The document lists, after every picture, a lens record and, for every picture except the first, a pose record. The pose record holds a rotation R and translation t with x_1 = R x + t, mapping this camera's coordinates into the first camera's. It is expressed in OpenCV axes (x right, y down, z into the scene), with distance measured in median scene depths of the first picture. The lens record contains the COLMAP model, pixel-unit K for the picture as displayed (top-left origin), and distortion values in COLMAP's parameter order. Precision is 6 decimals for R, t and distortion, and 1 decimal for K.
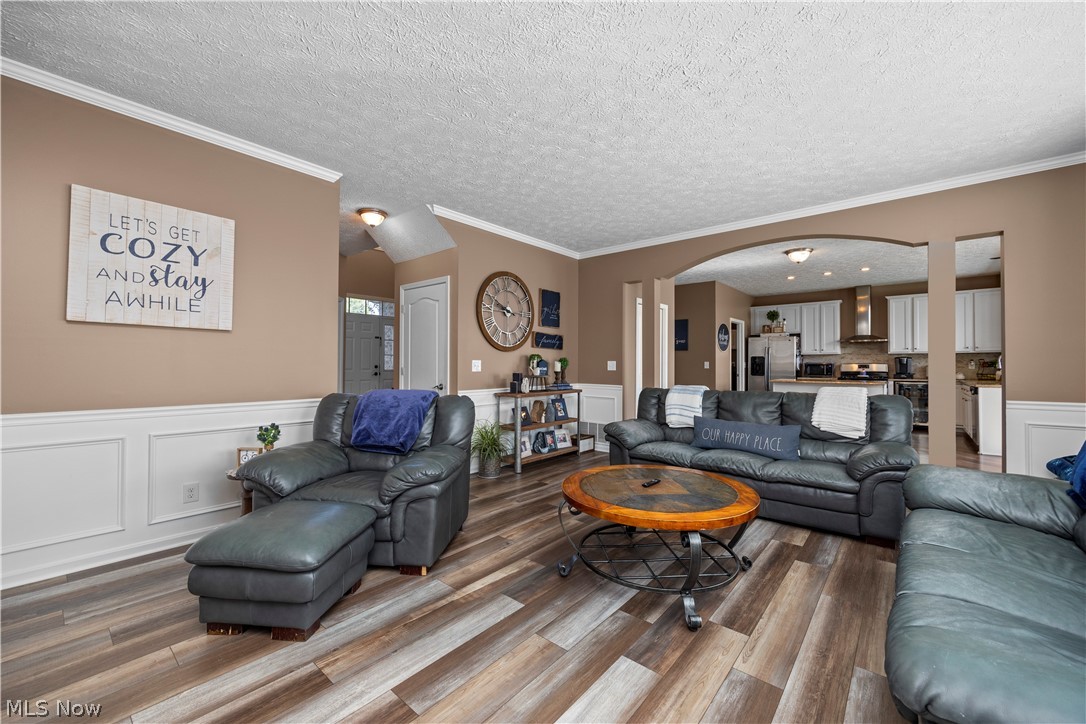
lens RADIAL K [[427.8, 0, 543.7], [0, 427.8, 361.4], [0, 0, 1]] dist [0.001218, -0.000411]
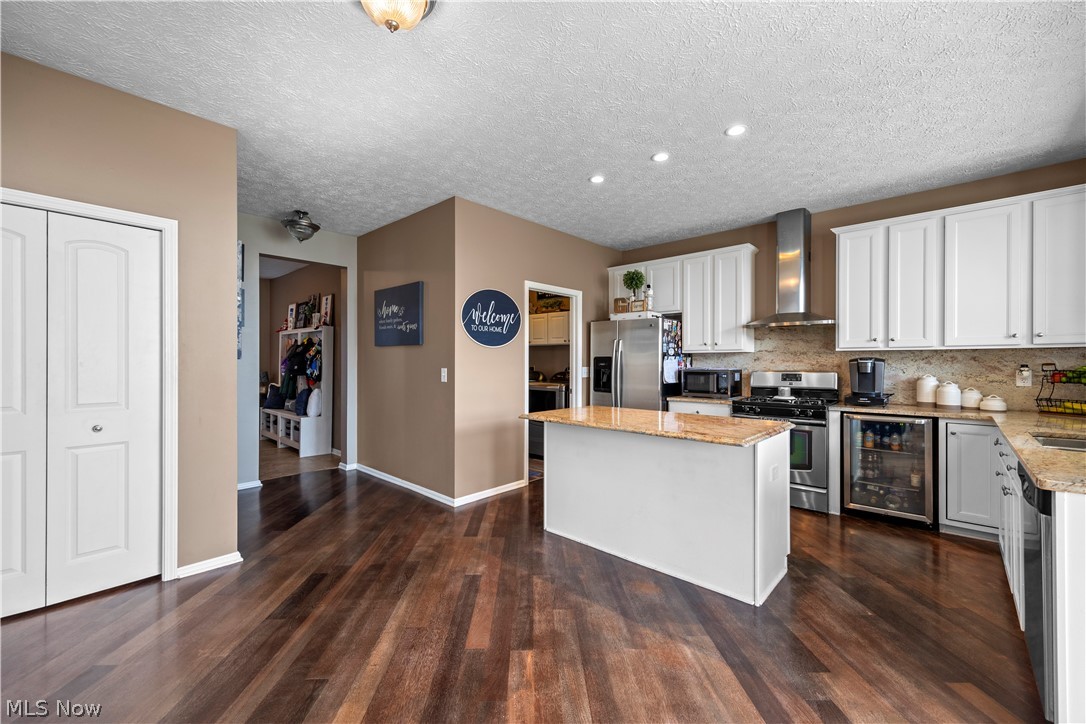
lens RADIAL K [[433.5, 0, 543.0], [0, 433.5, 362.0], [0, 0, 1]] dist [0.002741, 0.000030]
pose [[0.998857, 0.000074, -0.047794, 0.489378], [0.000169, 0.999987, 0.005086, -0.008002], [0.047794, -0.005088, 0.998844, 0.491474]]
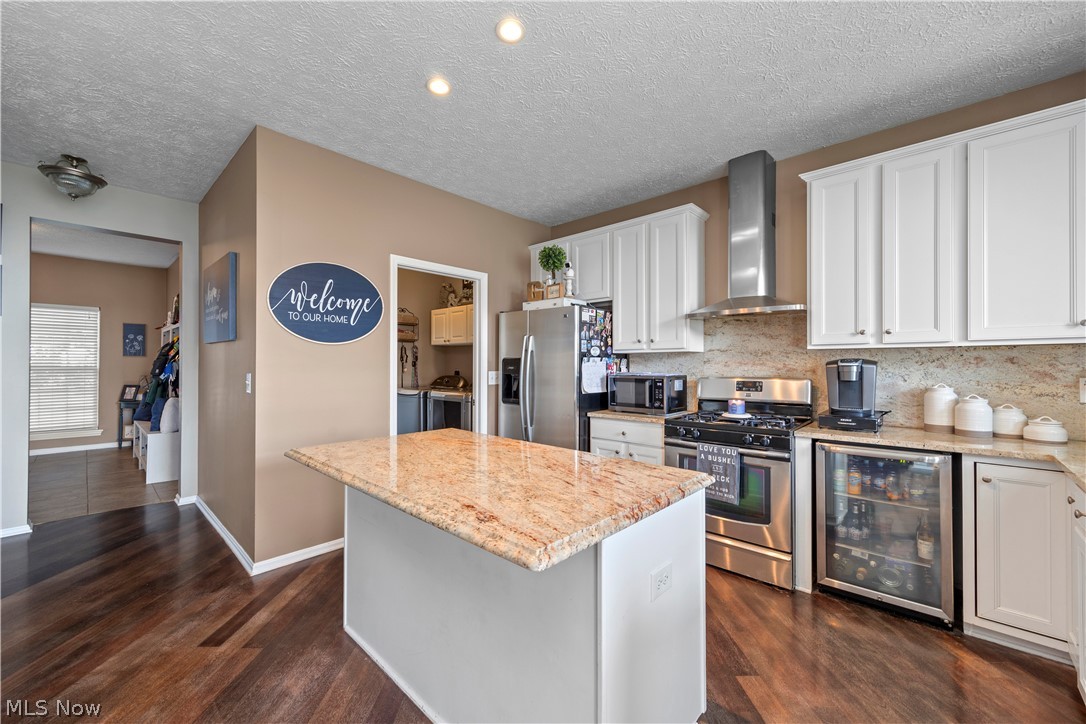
lens RADIAL K [[427.8, 0, 543.7], [0, 427.8, 361.4], [0, 0, 1]] dist [0.001218, -0.000411]
pose [[0.998789, 0.000696, -0.049189, 0.598041], [-0.000888, 0.999992, -0.003894, -0.006960], [0.049186, 0.003933, 0.998782, 0.639896]]
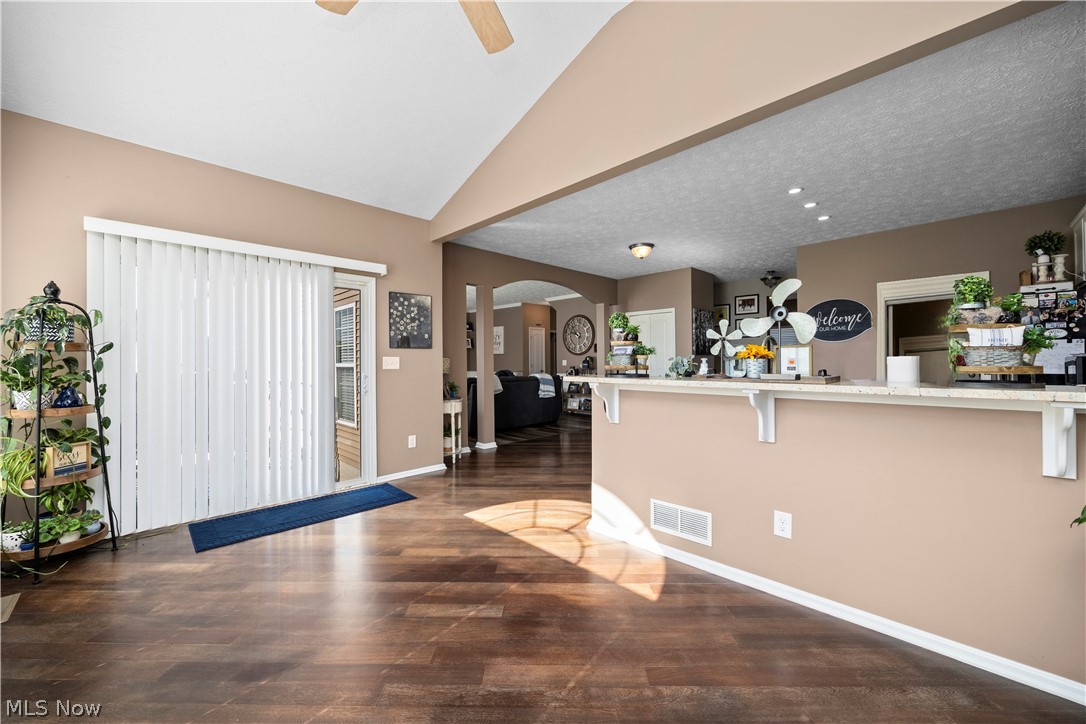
lens RADIAL K [[427.8, 0, 543.7], [0, 427.8, 361.4], [0, 0, 1]] dist [0.001218, -0.000411]
pose [[-0.086030, -0.005250, -0.996279, 1.093711], [0.006486, 0.999962, -0.005829, 0.008242], [0.996271, -0.006963, -0.085992, 0.590175]]
